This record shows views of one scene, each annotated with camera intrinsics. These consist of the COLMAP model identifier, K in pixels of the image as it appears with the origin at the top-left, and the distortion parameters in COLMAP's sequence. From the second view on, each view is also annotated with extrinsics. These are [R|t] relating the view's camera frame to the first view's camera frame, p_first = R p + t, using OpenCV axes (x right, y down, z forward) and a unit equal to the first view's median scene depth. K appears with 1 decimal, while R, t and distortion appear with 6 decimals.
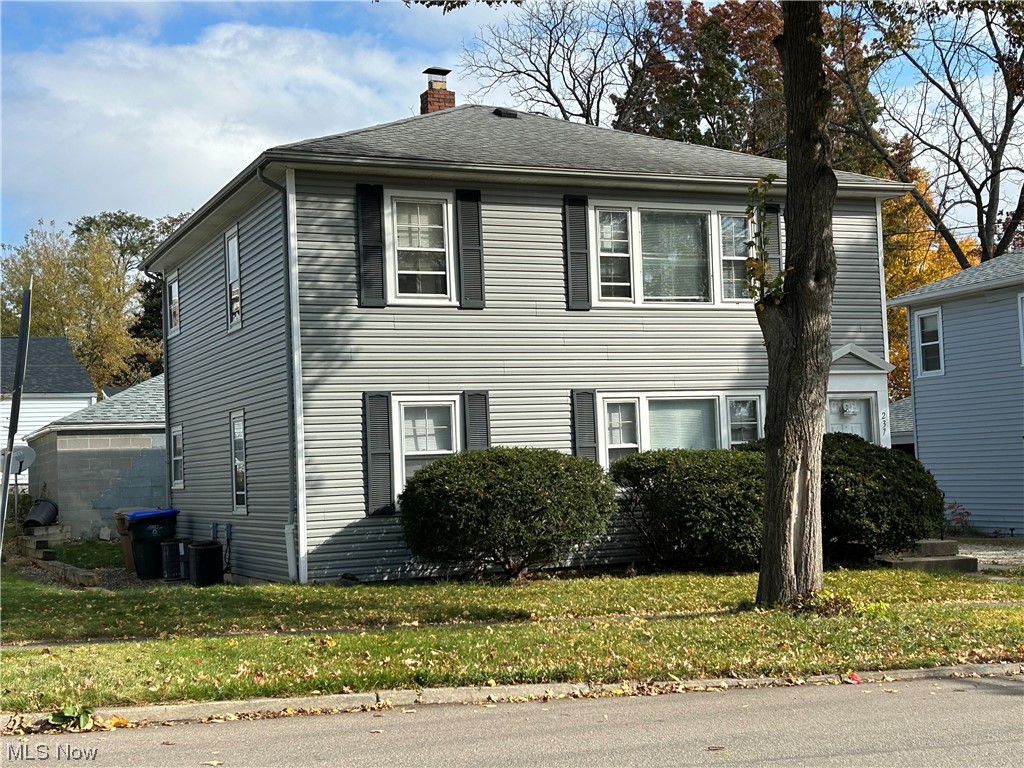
lens RADIAL K [[1394.3, 0, 502.0], [0, 1394.3, 408.0], [0, 0, 1]] dist [0.211071, 0.000000]
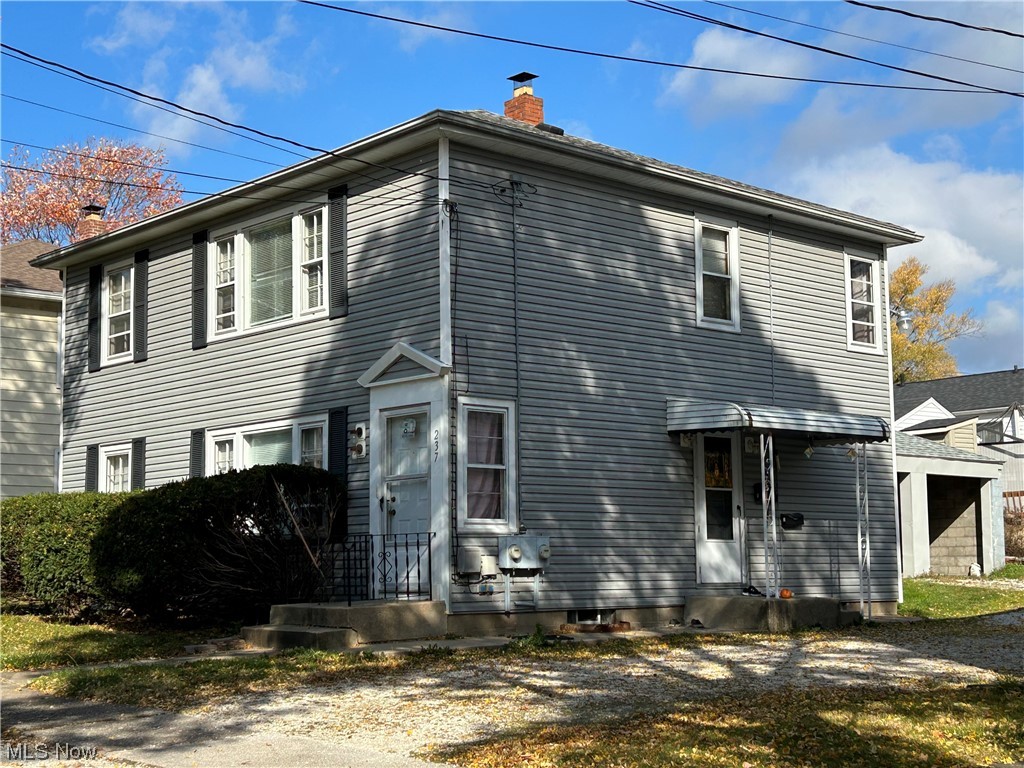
lens RADIAL K [[1500.3, 0, 512.8], [0, 1500.3, 382.0], [0, 0, 1]] dist [0.162200, 0.000000]
pose [[0.314535, -0.069022, -0.946733, 1.120728], [0.073496, 0.996130, -0.048206, 0.021159], [0.946396, -0.054419, 0.318390, 0.858977]]
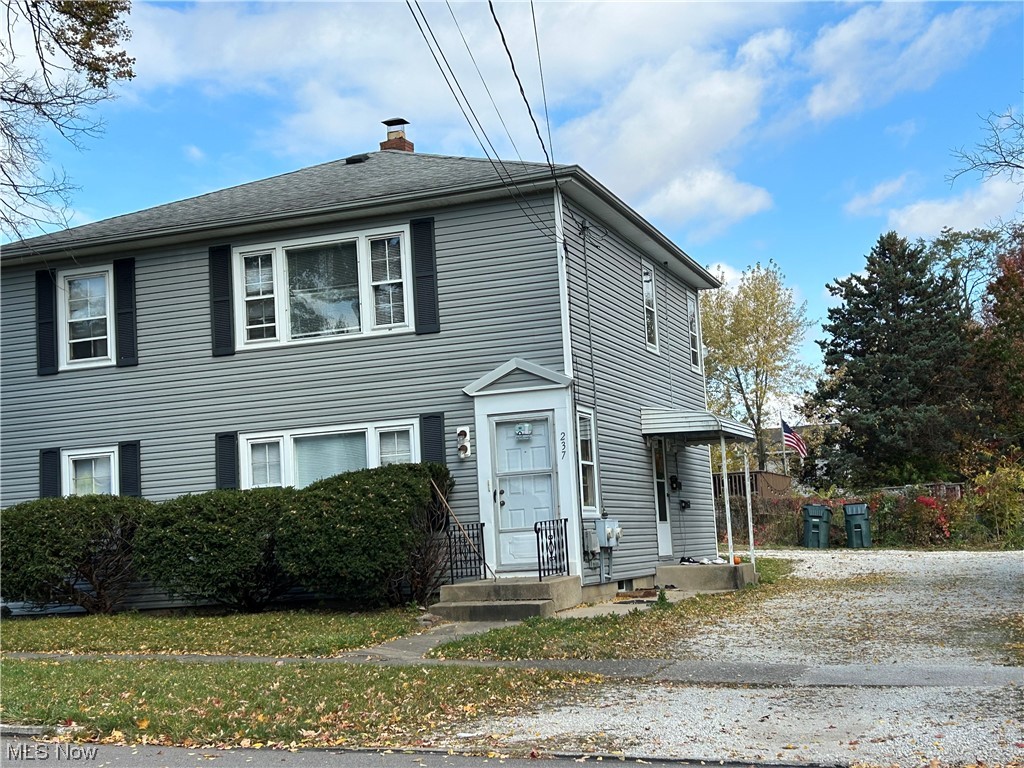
lens RADIAL K [[1394.3, 0, 505.9], [0, 1394.3, 385.7], [0, 0, 1]] dist [0.211071, 0.000000]
pose [[0.719511, -0.065035, -0.691429, 0.923447], [0.073499, 0.997145, -0.017306, -0.013926], [0.690580, -0.038367, 0.722237, 0.380373]]
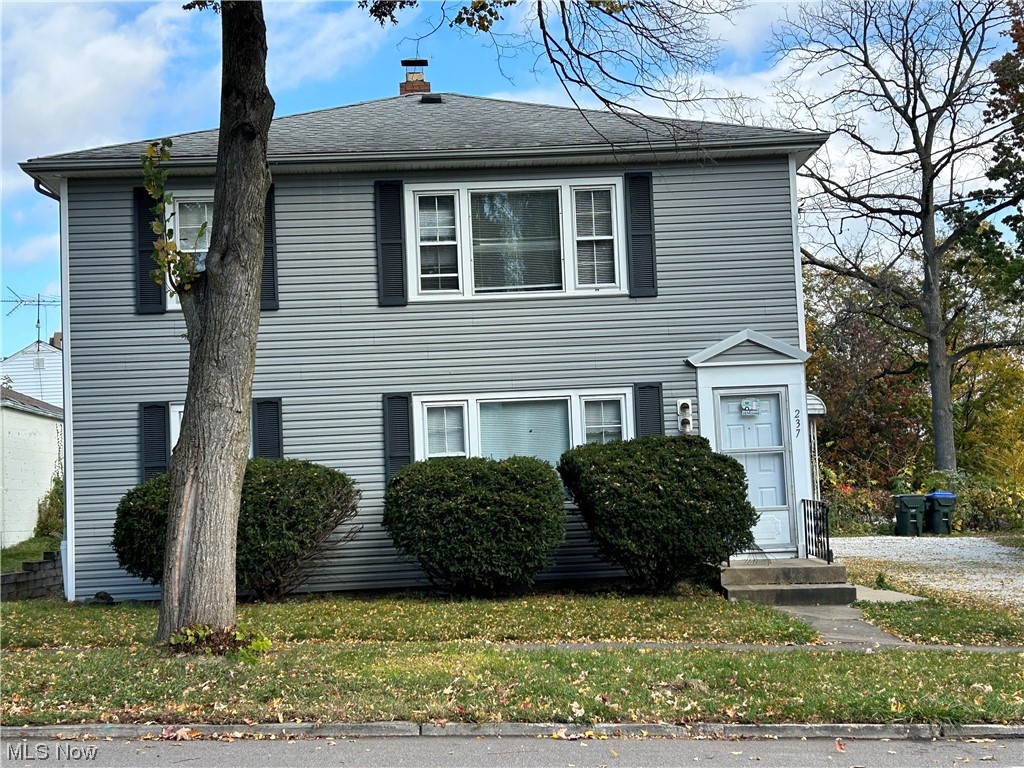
lens RADIAL K [[1394.3, 0, 509.7], [0, 1394.3, 379.7], [0, 0, 1]] dist [0.211071, 0.000000]
pose [[0.929496, -0.028310, -0.367743, 0.457138], [0.024431, 0.999586, -0.015200, -0.005976], [0.368021, 0.005144, 0.929803, 0.174716]]
